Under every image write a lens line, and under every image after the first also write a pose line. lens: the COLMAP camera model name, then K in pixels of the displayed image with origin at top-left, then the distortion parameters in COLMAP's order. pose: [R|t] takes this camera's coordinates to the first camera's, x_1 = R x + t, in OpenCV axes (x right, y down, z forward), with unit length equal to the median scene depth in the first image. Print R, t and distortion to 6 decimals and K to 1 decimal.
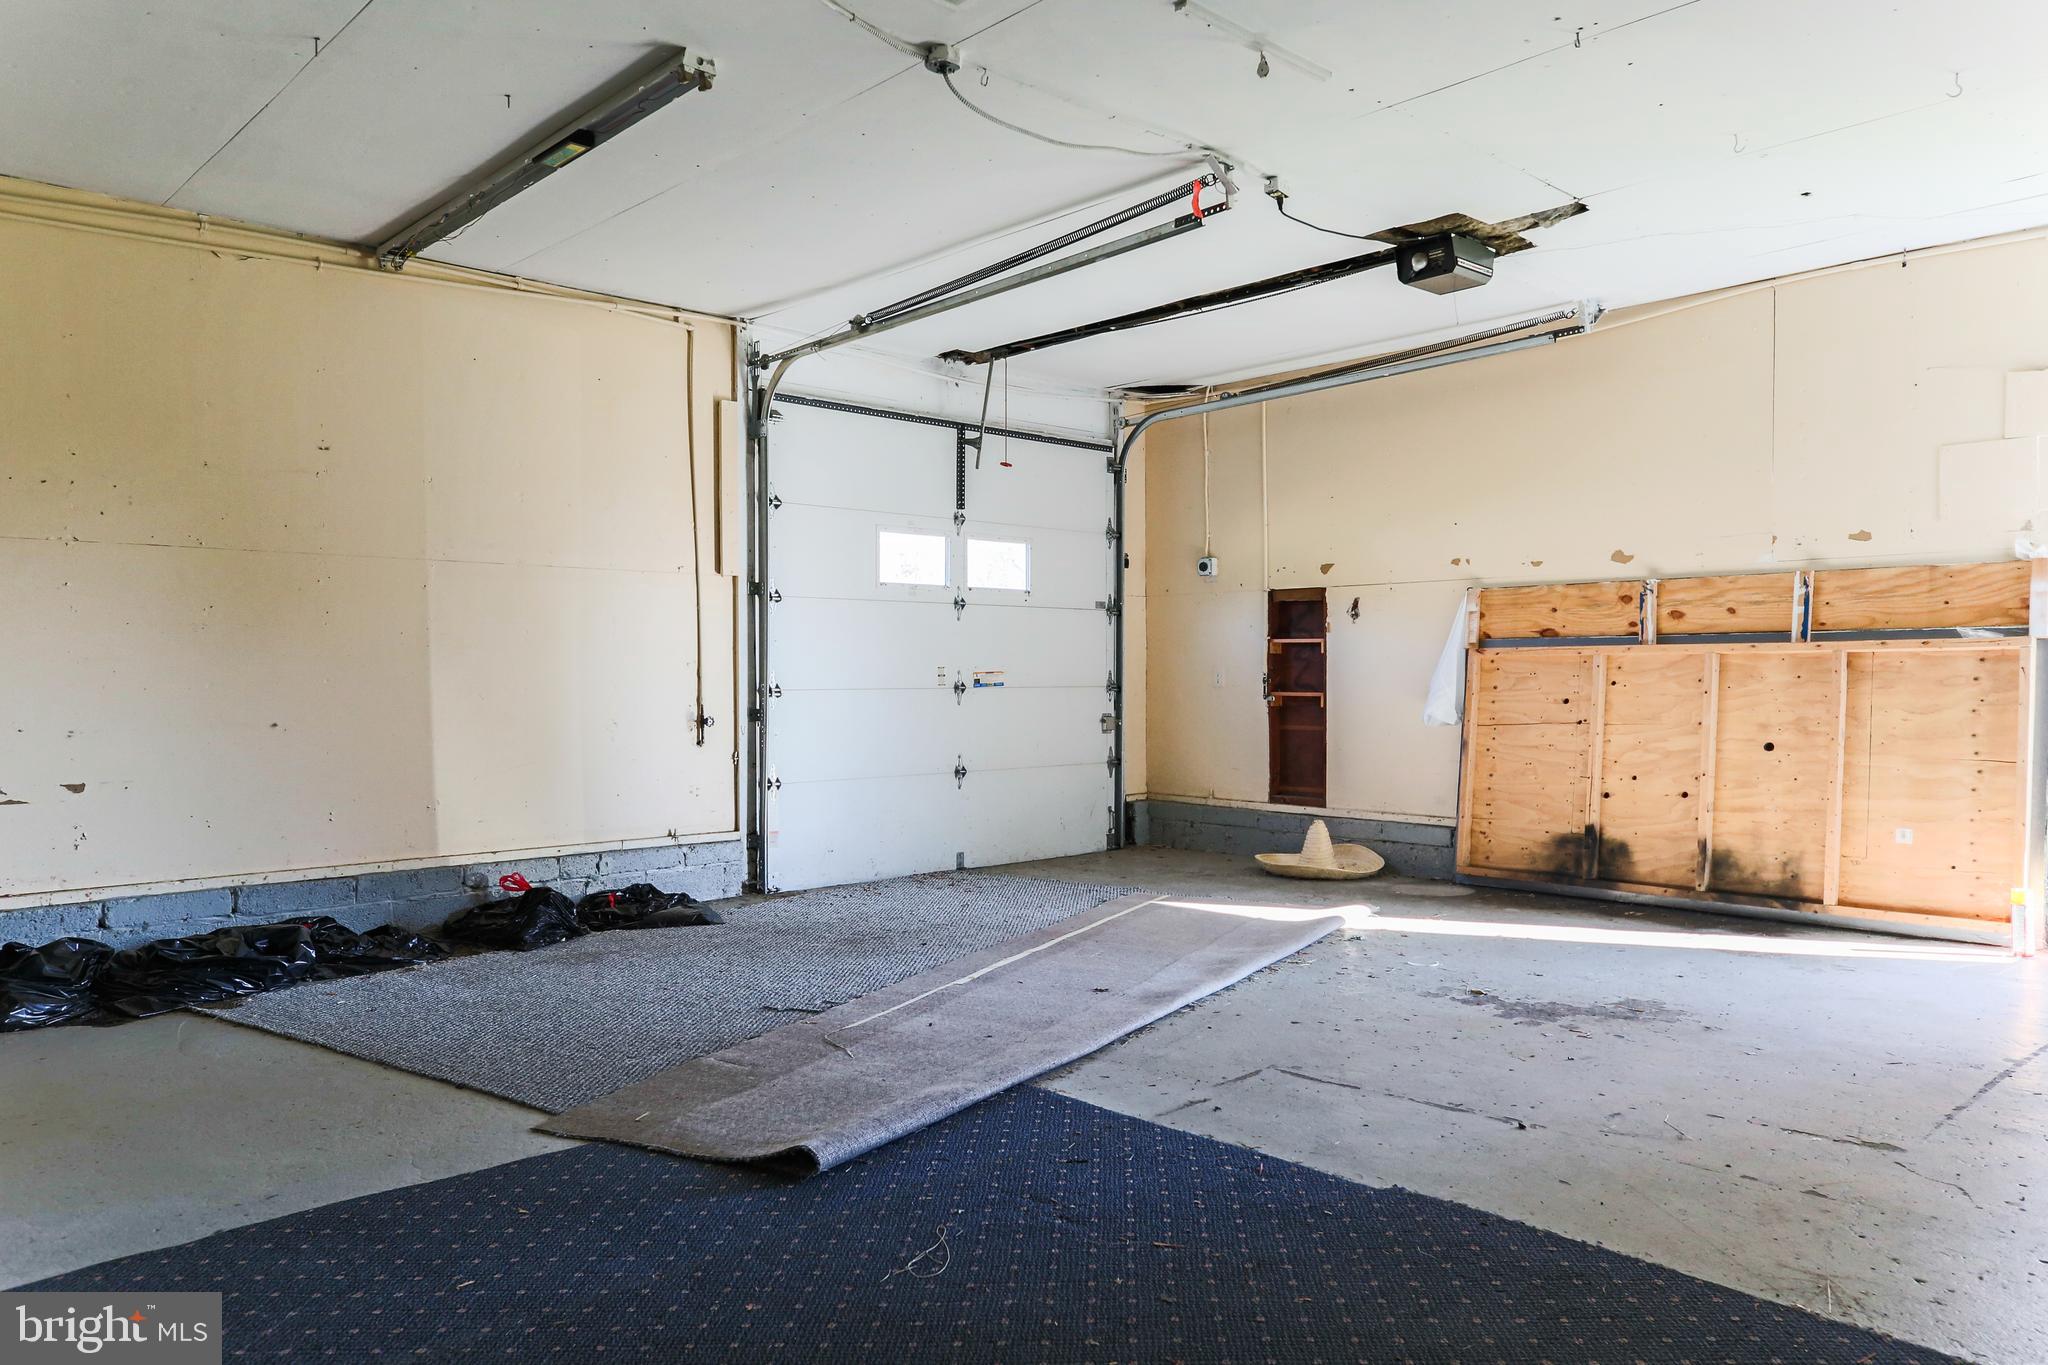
lens RADIAL K [[1412.4, 0, 1024.0], [0, 1412.4, 682.5], [0, 0, 1]] dist [-0.004192, 0.032446]
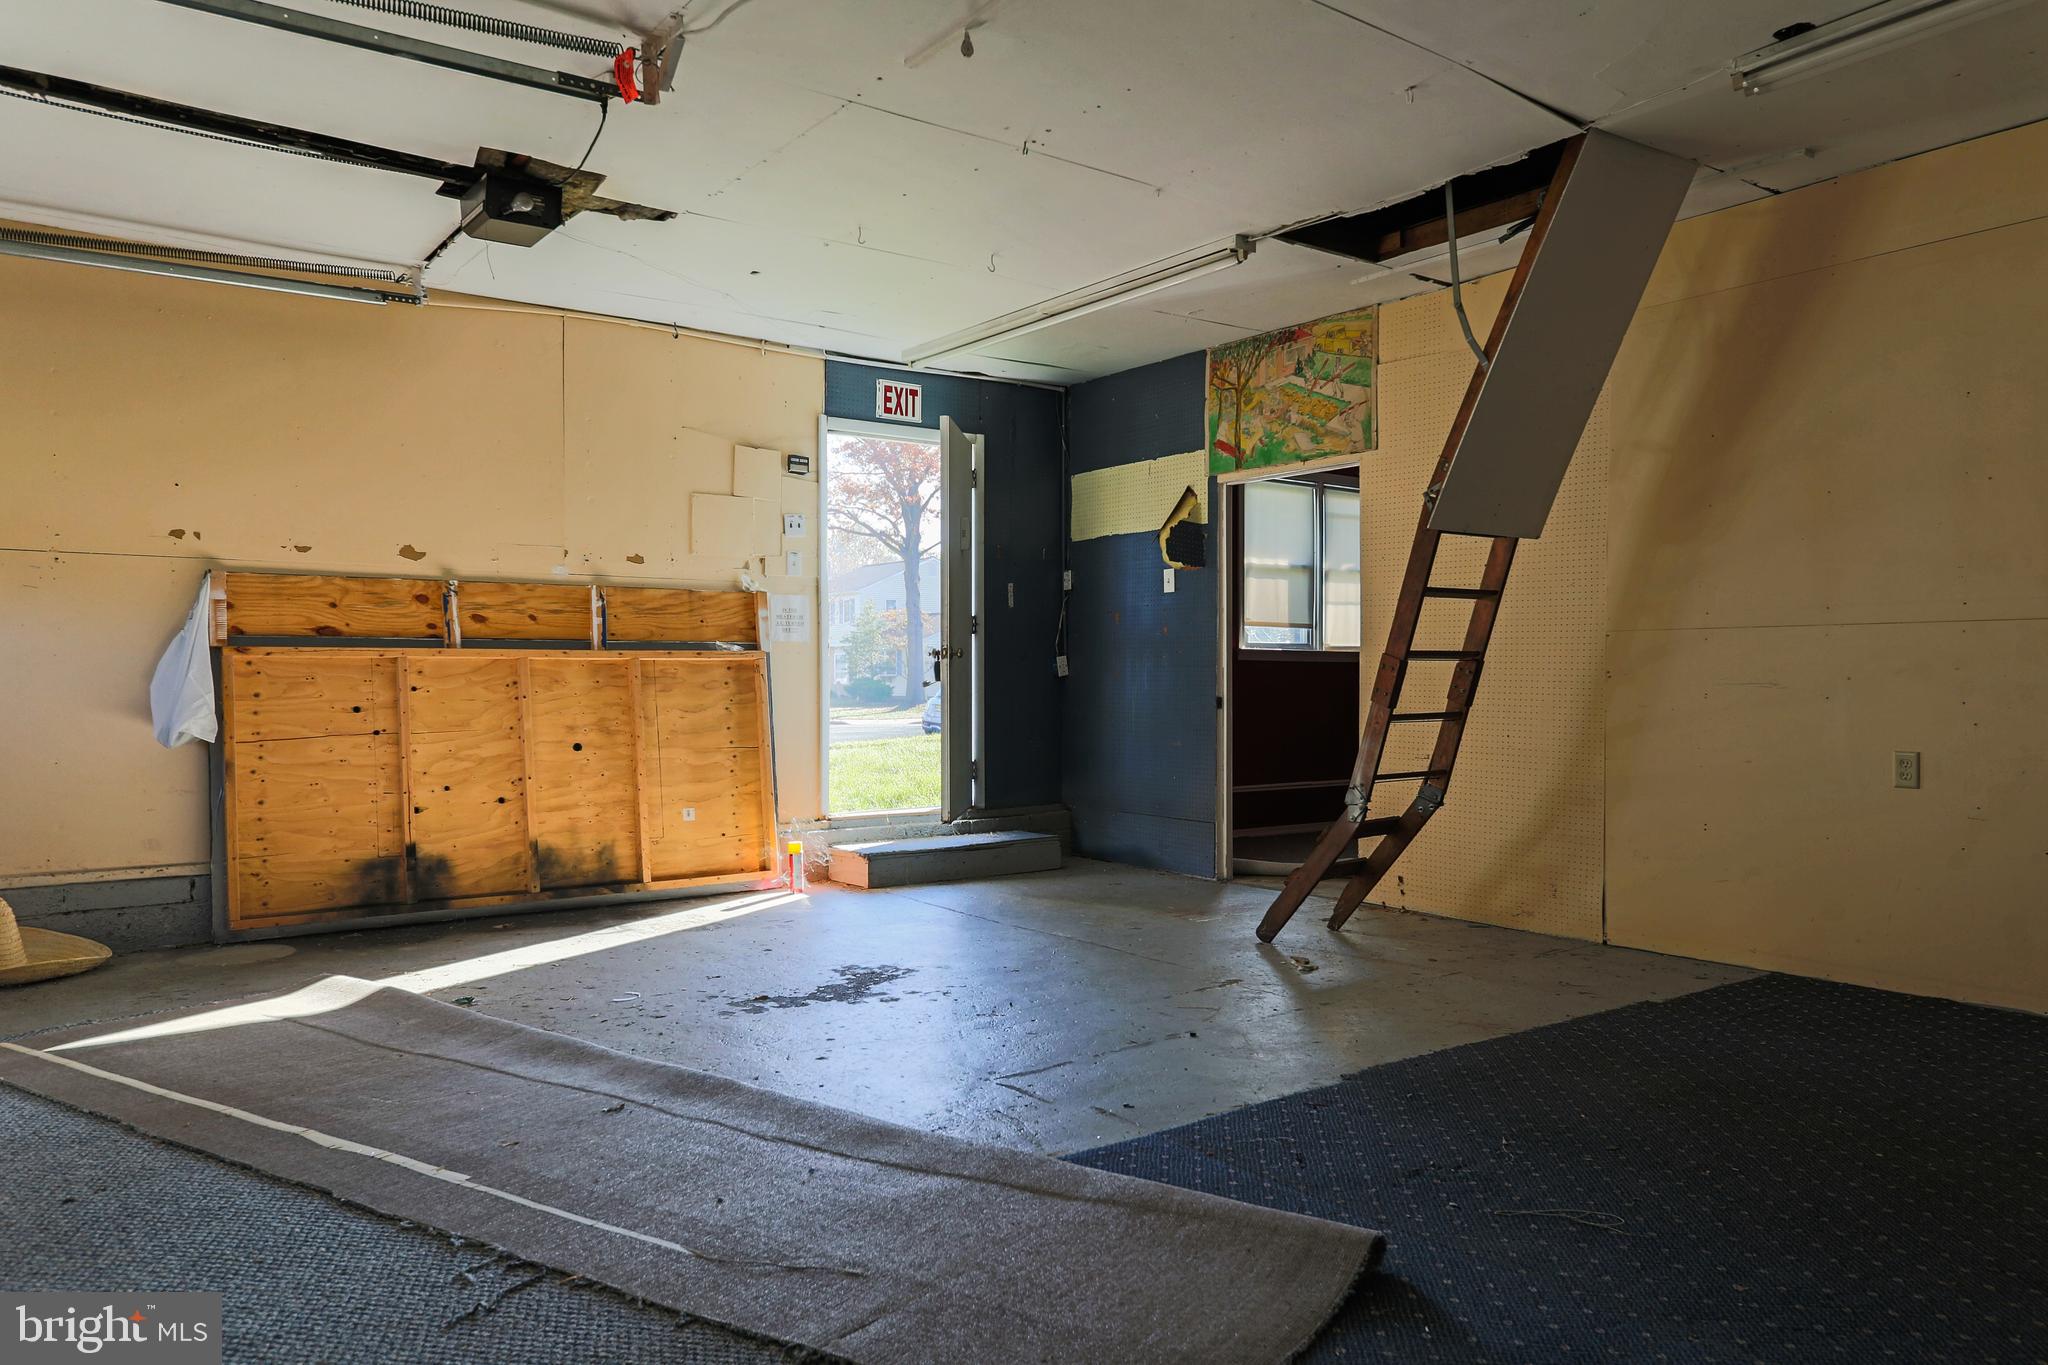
lens RADIAL K [[1412.4, 0, 1024.0], [0, 1412.4, 682.5], [0, 0, 1]] dist [-0.004192, 0.032446]
pose [[0.117383, -0.000503, 0.993087, -0.482755], [0.005590, 0.999984, -0.000154, -0.001320], [-0.993071, 0.005570, 0.117384, 0.524177]]
